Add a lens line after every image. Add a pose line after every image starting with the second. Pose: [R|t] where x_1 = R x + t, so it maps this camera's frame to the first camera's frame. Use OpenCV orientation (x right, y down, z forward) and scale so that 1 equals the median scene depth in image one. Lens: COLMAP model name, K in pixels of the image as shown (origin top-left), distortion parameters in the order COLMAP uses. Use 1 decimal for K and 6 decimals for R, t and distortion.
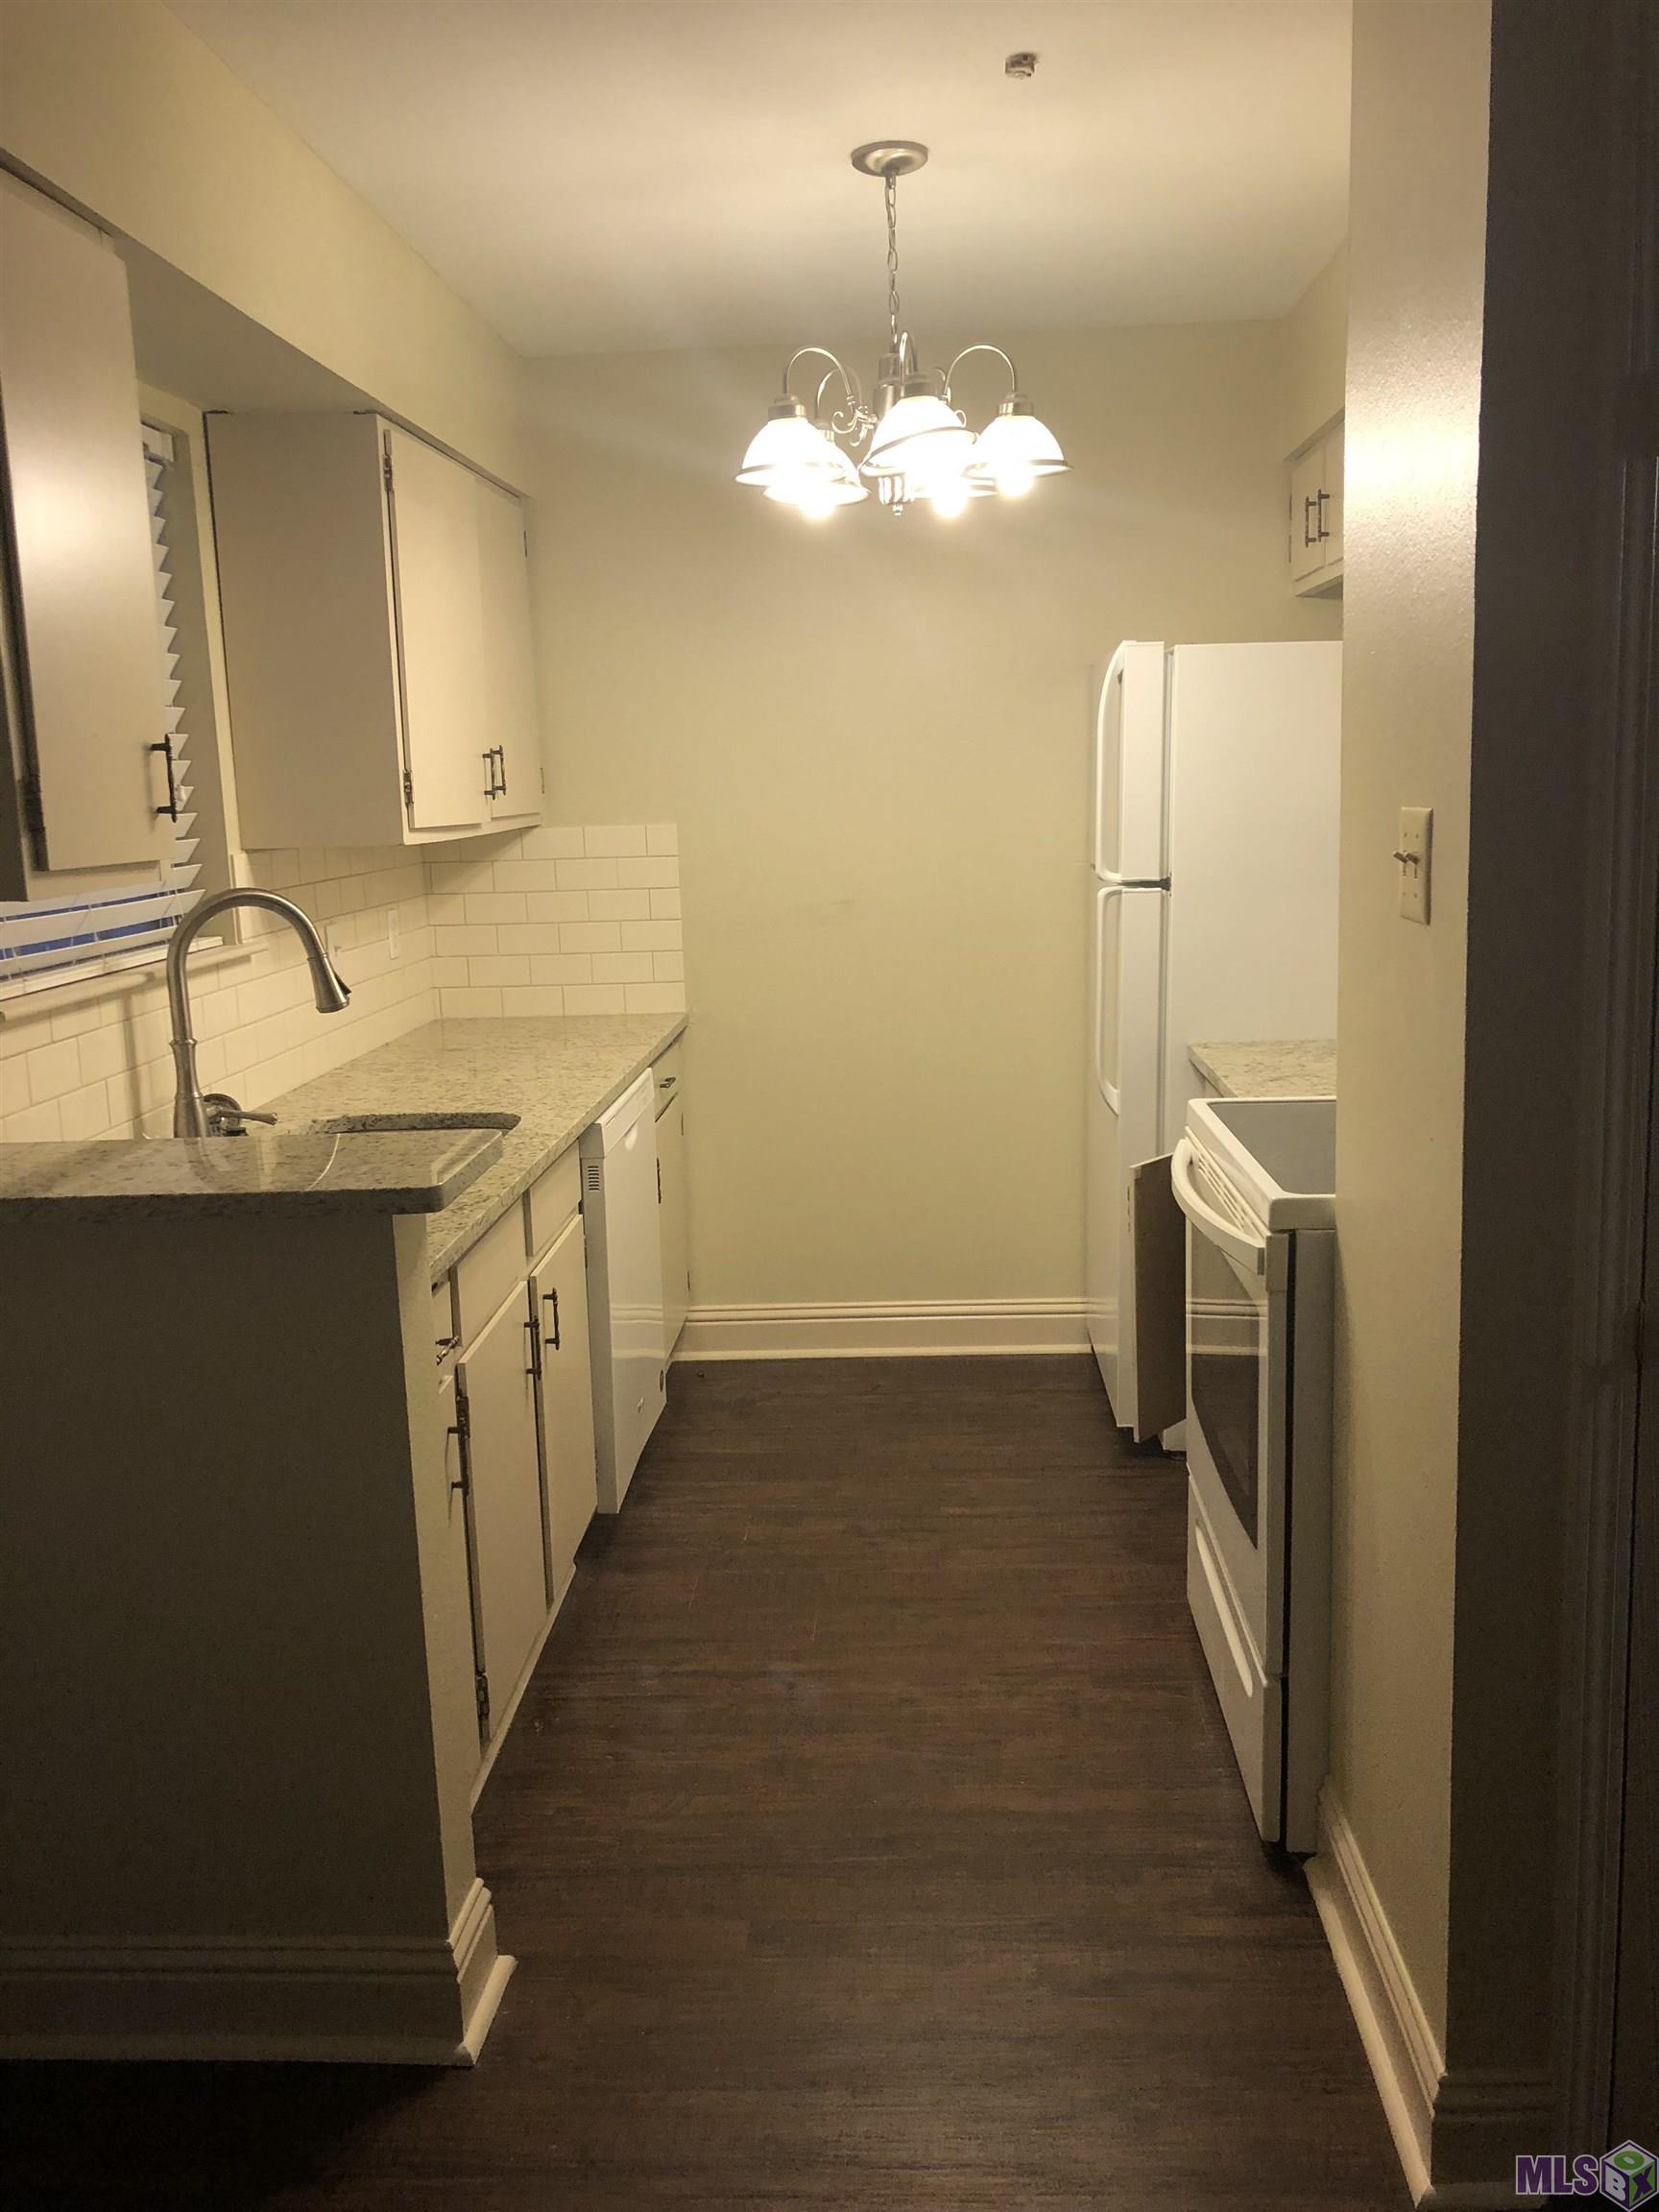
lens RADIAL K [[1861.6, 0, 829.5], [0, 1861.6, 1106.0], [0, 0, 1]] dist [0.062196, -0.077328]
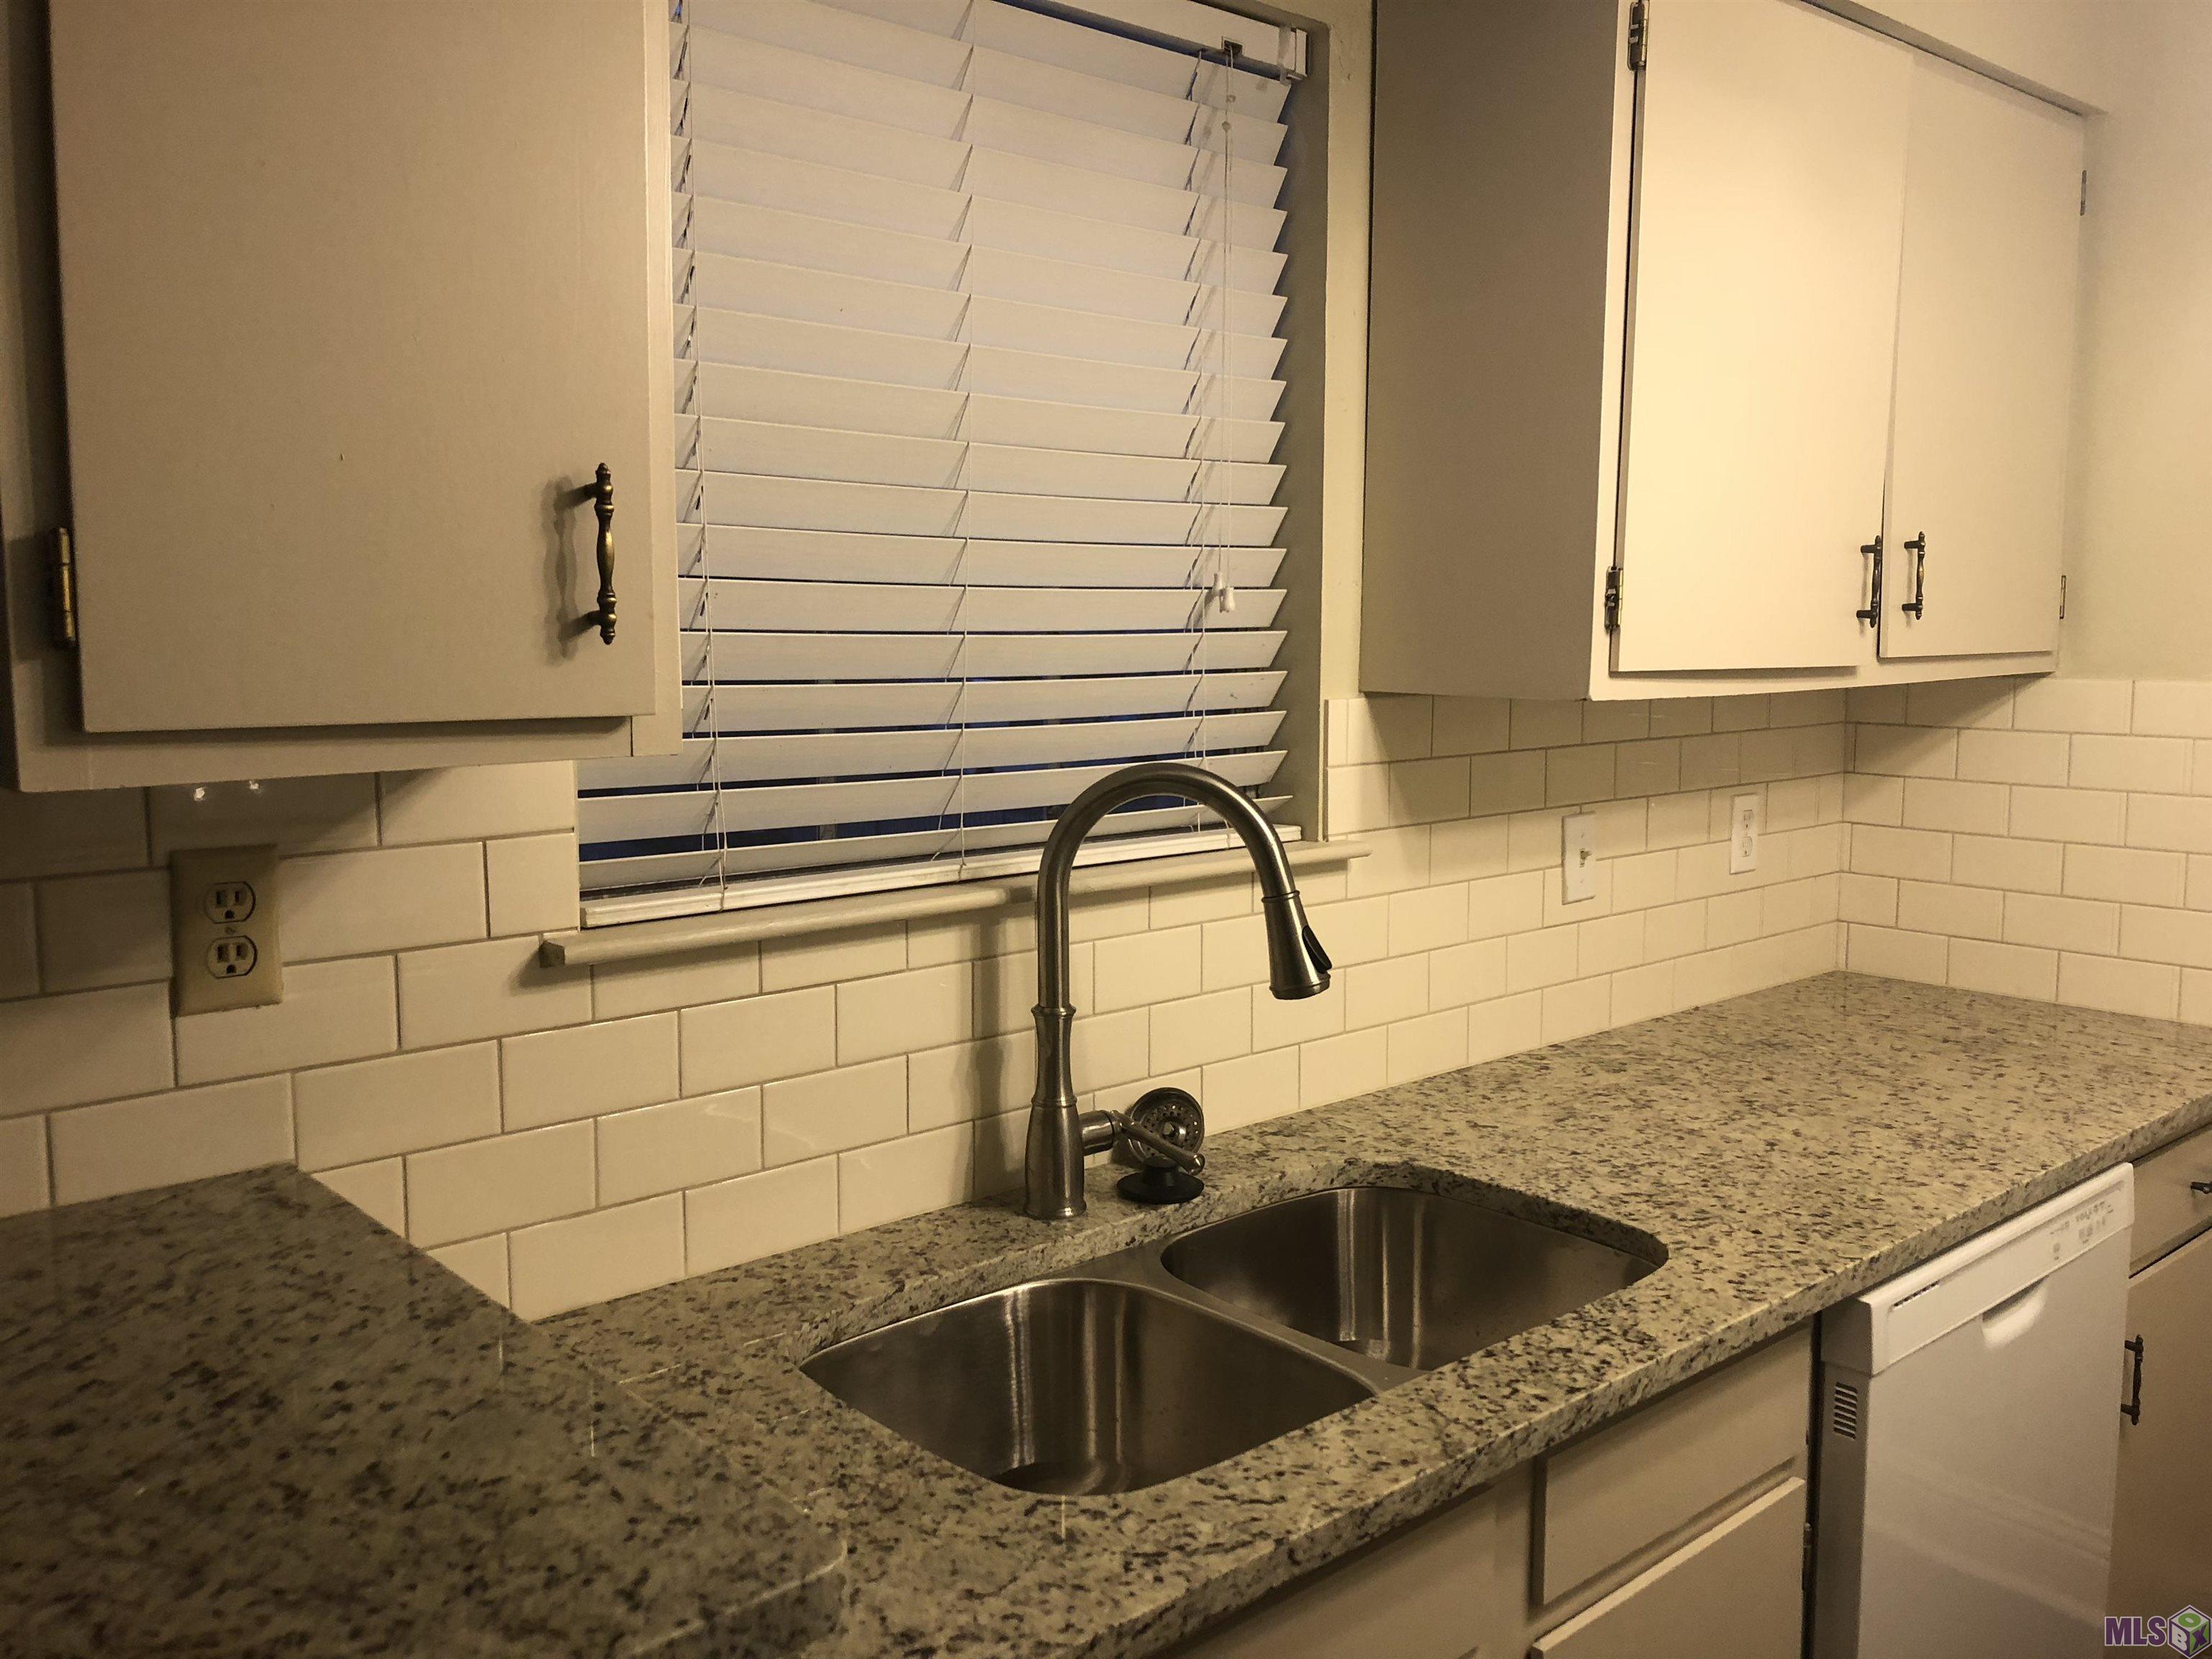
lens RADIAL K [[1861.6, 0, 1110.2], [0, 1861.6, 790.4], [0, 0, 1]] dist [0.062196, -0.077328]
pose [[0.712726, 0.104259, -0.693651, 0.060598], [-0.150044, 0.988664, -0.005569, -0.090947], [0.685207, 0.108047, 0.720290, 0.517278]]
